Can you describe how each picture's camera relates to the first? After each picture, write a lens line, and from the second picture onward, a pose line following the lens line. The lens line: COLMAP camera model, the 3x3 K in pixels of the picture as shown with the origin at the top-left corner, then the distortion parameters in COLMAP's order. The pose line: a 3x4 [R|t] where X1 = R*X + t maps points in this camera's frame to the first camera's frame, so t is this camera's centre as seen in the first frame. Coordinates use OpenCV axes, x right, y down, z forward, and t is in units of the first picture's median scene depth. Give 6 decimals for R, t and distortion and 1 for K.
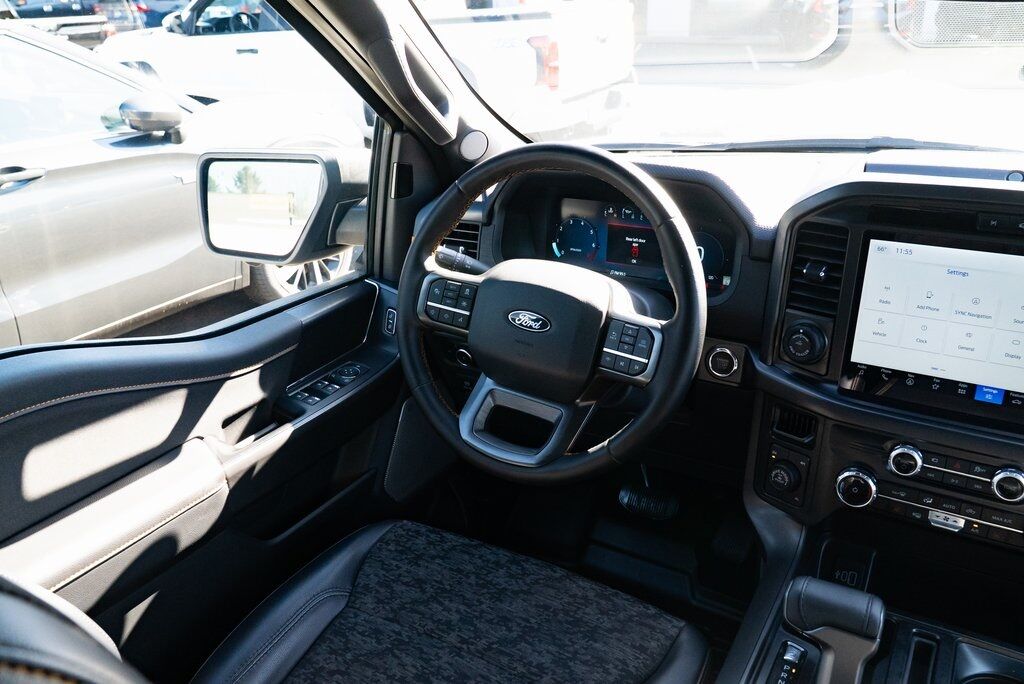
lens RADIAL K [[810.9, 0, 512.0], [0, 810.9, 342.0], [0, 0, 1]] dist [-0.018672, 0.012549]
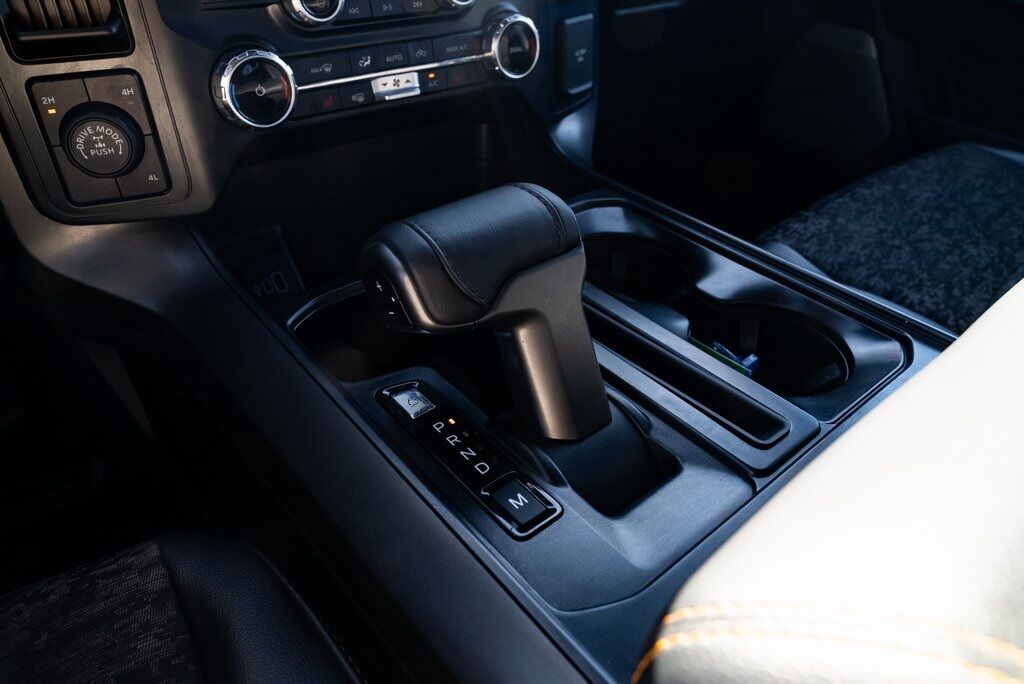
lens RADIAL K [[694.4, 0, 516.5], [0, 694.4, 342.5], [0, 0, 1]] dist [-0.038240, 0.020837]
pose [[0.306569, -0.530145, 0.790545, 0.052312], [0.320199, 0.839573, 0.438851, 0.166558], [-0.896375, 0.118594, 0.427139, 0.652912]]
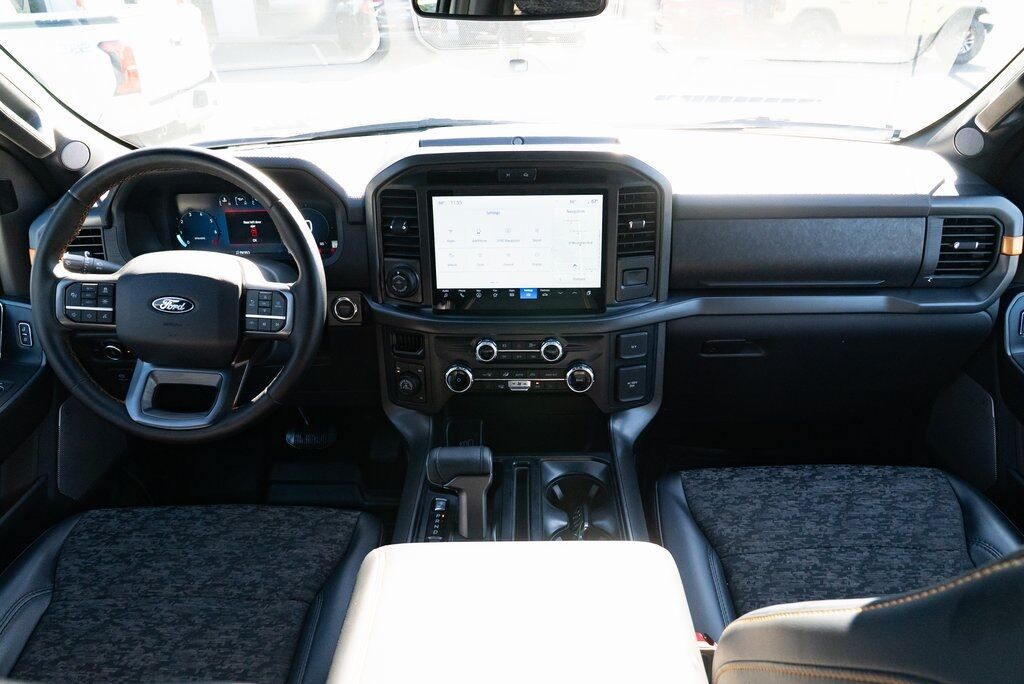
lens RADIAL K [[694.4, 0, 516.5], [0, 694.4, 342.5], [0, 0, 1]] dist [-0.038240, 0.020837]
pose [[0.861735, -0.215291, 0.459415, -0.018275], [0.188019, 0.976541, 0.104956, 0.014452], [-0.471234, -0.004065, 0.881999, -0.082266]]
